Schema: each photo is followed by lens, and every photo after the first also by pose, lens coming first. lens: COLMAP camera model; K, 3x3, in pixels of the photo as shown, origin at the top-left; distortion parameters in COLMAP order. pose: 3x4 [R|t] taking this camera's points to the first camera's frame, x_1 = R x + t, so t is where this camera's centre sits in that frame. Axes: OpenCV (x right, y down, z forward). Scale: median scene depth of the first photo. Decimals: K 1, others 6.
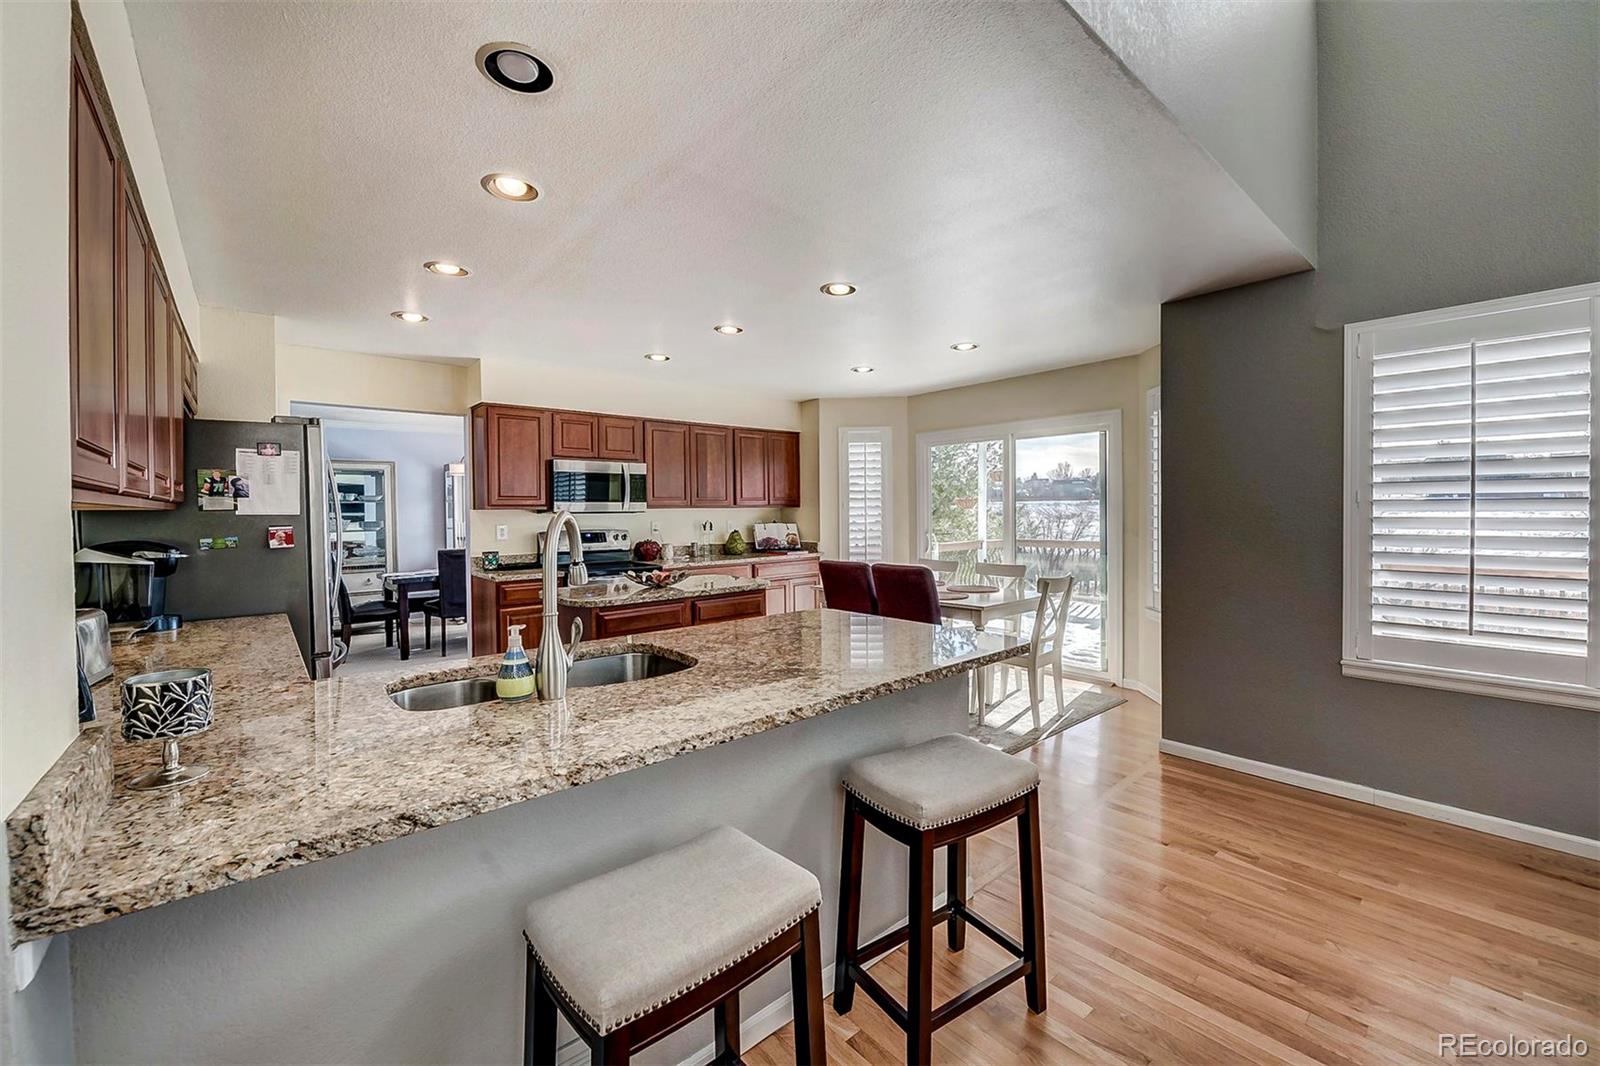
lens RADIAL K [[629.6, 0, 798.8], [0, 629.6, 516.3], [0, 0, 1]] dist [-0.014685, -0.000172]
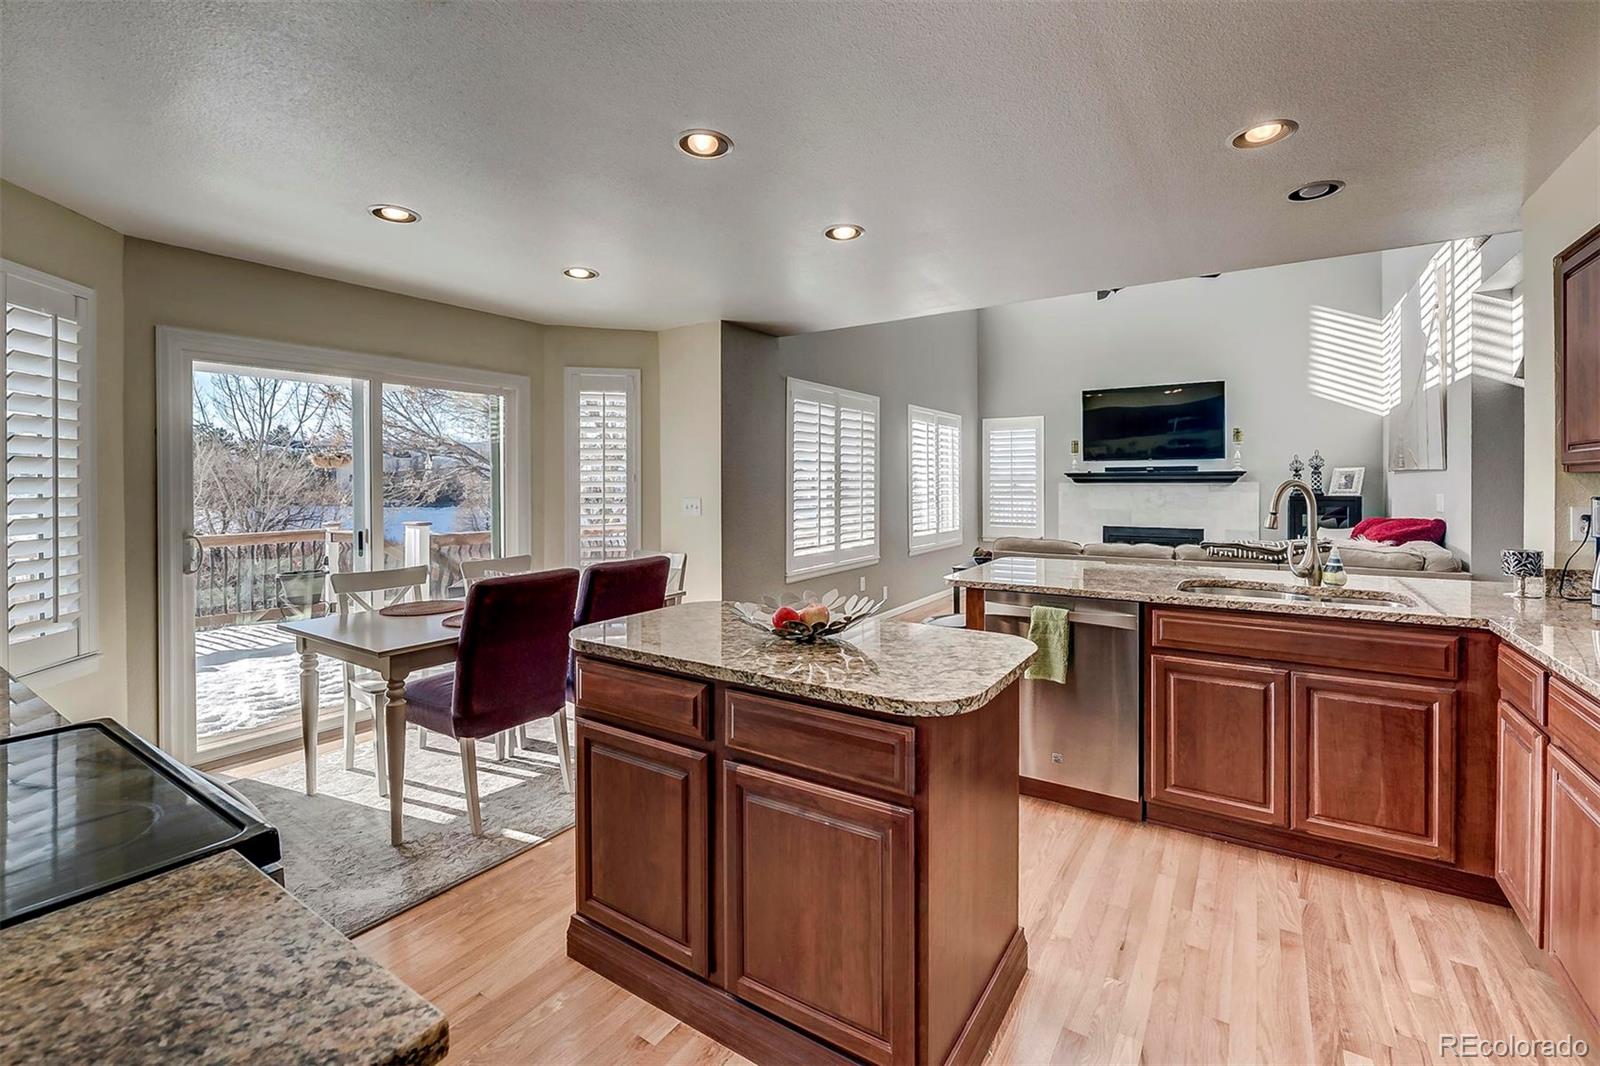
lens RADIAL K [[711.3, 0, 801.0], [0, 711.3, 488.2], [0, 0, 1]] dist [0.000417, 0.000152]
pose [[-0.276189, 0.001819, 0.961102, -0.471503], [0.014282, 0.999896, 0.002212, -0.003567], [-0.960997, 0.014337, -0.276186, 0.712304]]
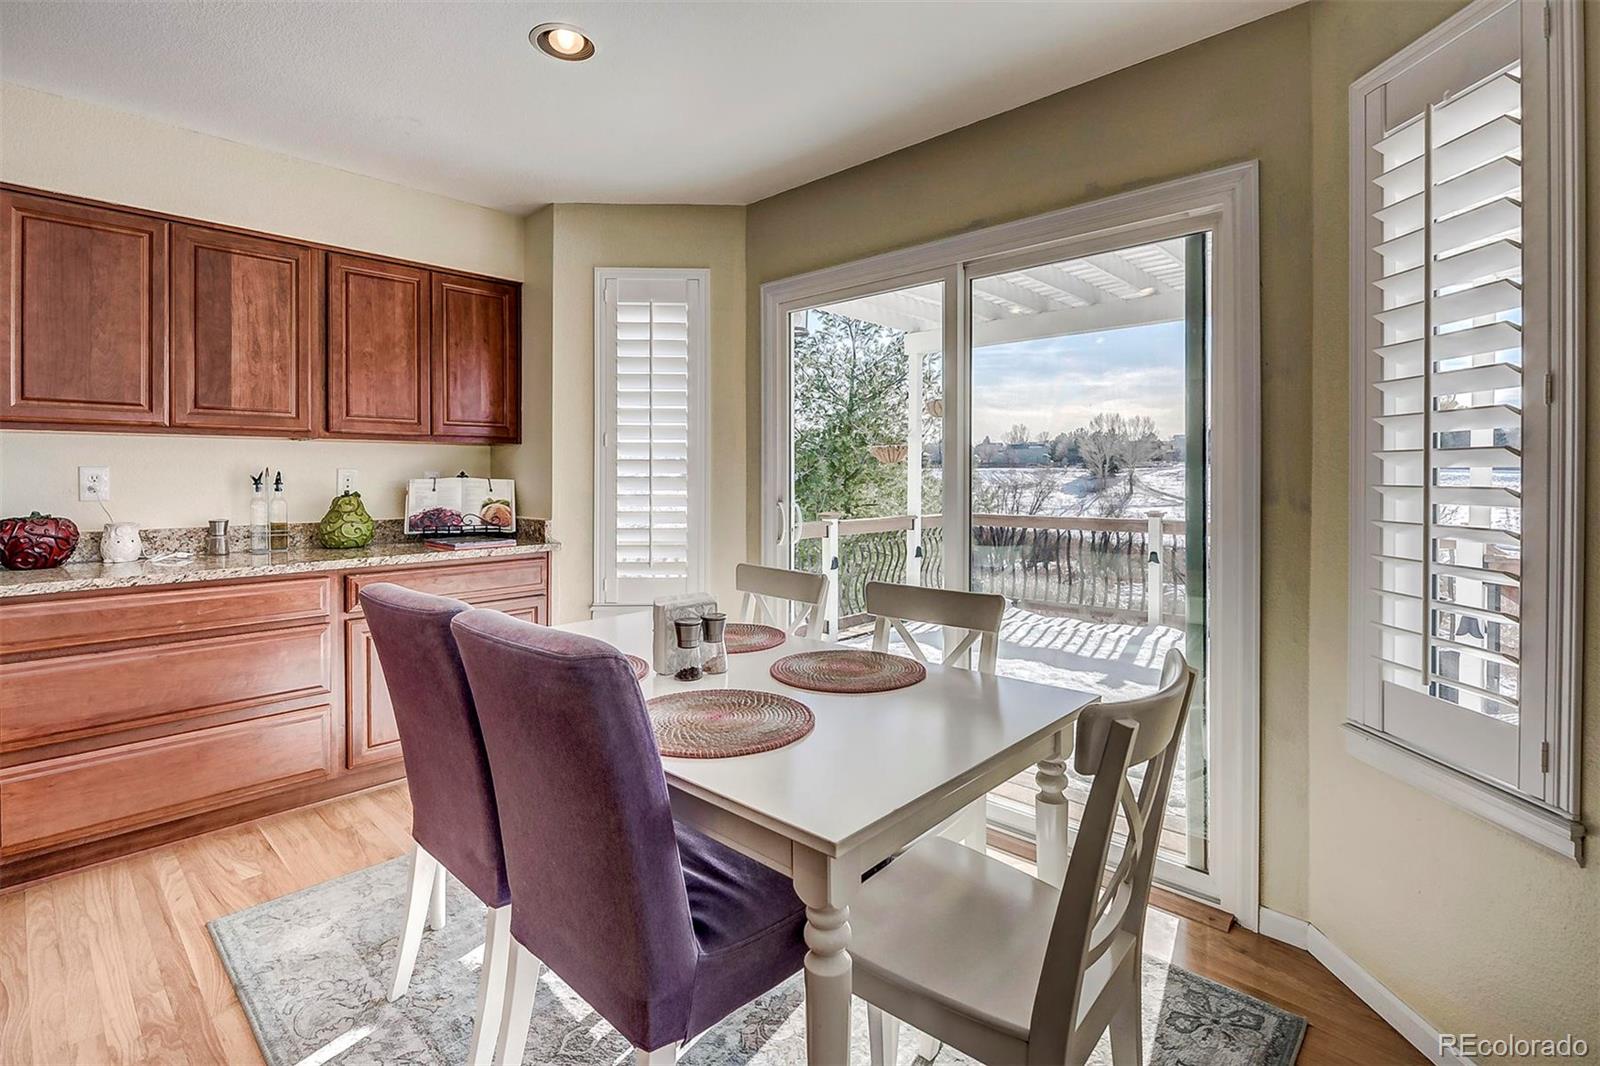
lens RADIAL K [[744.7, 0, 799.8], [0, 744.7, 477.1], [0, 0, 1]] dist [0.000327, -0.000235]
pose [[0.993579, 0.010402, 0.112662, 0.160255], [-0.009420, 0.999913, -0.009248, 0.014596], [-0.112749, 0.008127, 0.993590, 0.475265]]
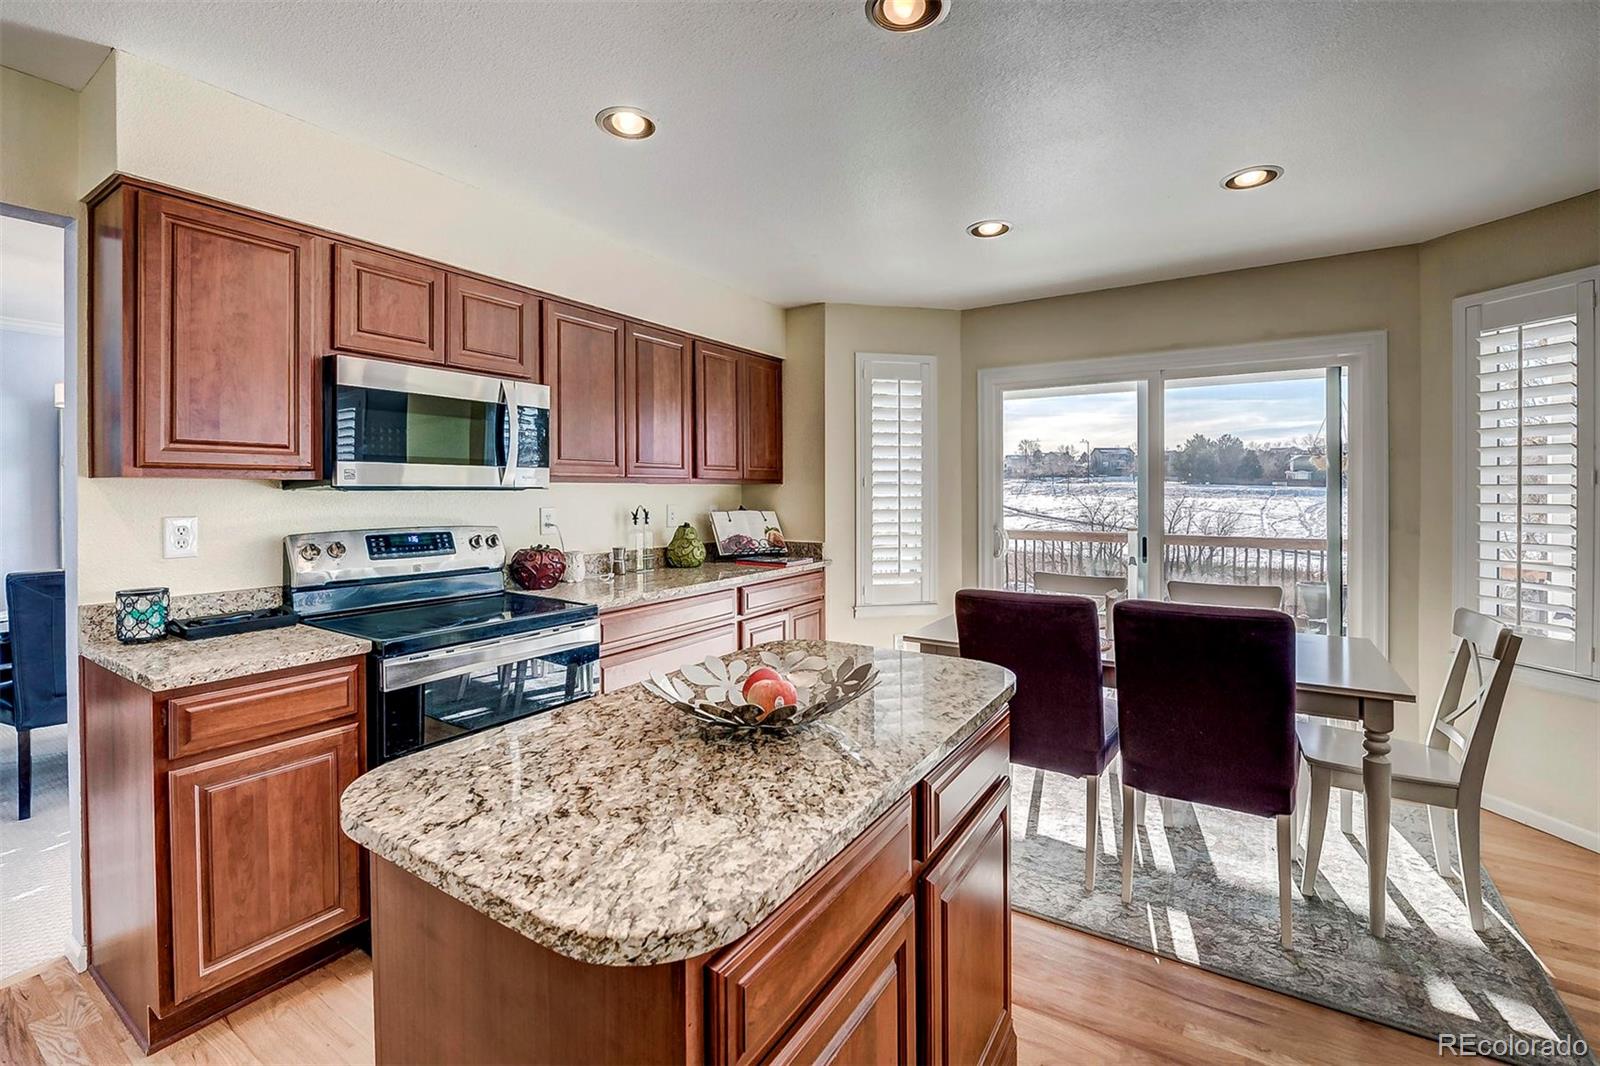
lens RADIAL K [[681.1, 0, 793.9], [0, 681.1, 494.5], [0, 0, 1]] dist [-0.011923, 0.000268]
pose [[0.959837, 0.006739, 0.280476, -0.188562], [-0.005207, 0.999967, -0.006207, -0.000297], [-0.280509, 0.004497, 0.959841, 0.411222]]
